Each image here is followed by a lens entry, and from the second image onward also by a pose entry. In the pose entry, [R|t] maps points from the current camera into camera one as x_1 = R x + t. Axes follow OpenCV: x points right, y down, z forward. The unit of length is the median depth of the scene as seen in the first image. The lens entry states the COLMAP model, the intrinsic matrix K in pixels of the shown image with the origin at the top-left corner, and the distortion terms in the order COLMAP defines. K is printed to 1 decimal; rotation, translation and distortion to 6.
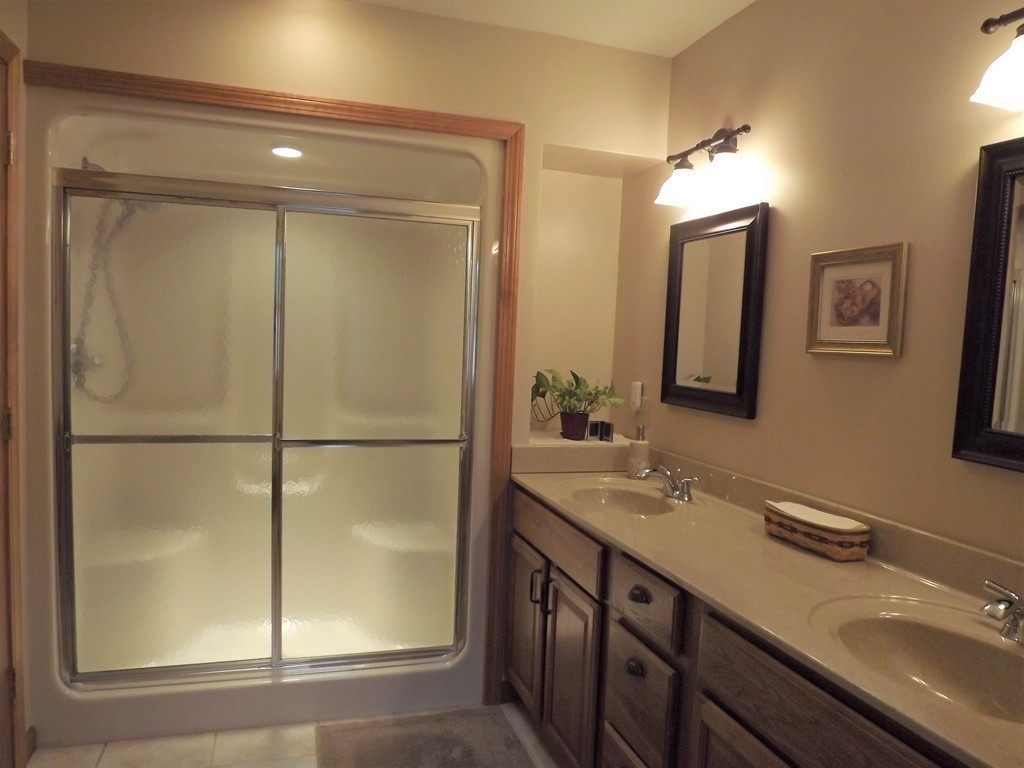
lens RADIAL K [[738.6, 0, 514.3], [0, 738.6, 382.9], [0, 0, 1]] dist [-0.040412, 0.002128]
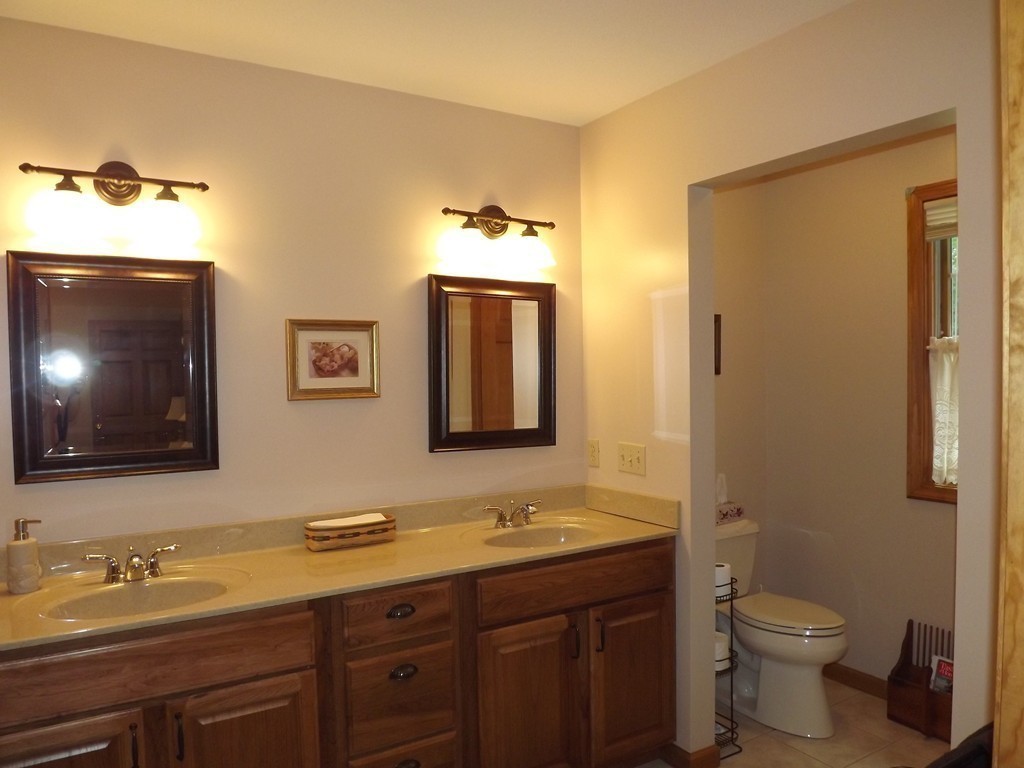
lens RADIAL K [[738.6, 0, 514.3], [0, 738.6, 388.1], [0, 0, 1]] dist [-0.040412, 0.002128]
pose [[-0.232178, -0.052464, 0.971257, -0.932046], [0.070140, 0.995042, 0.070516, -0.130577], [-0.970141, 0.084497, -0.227347, 0.991810]]
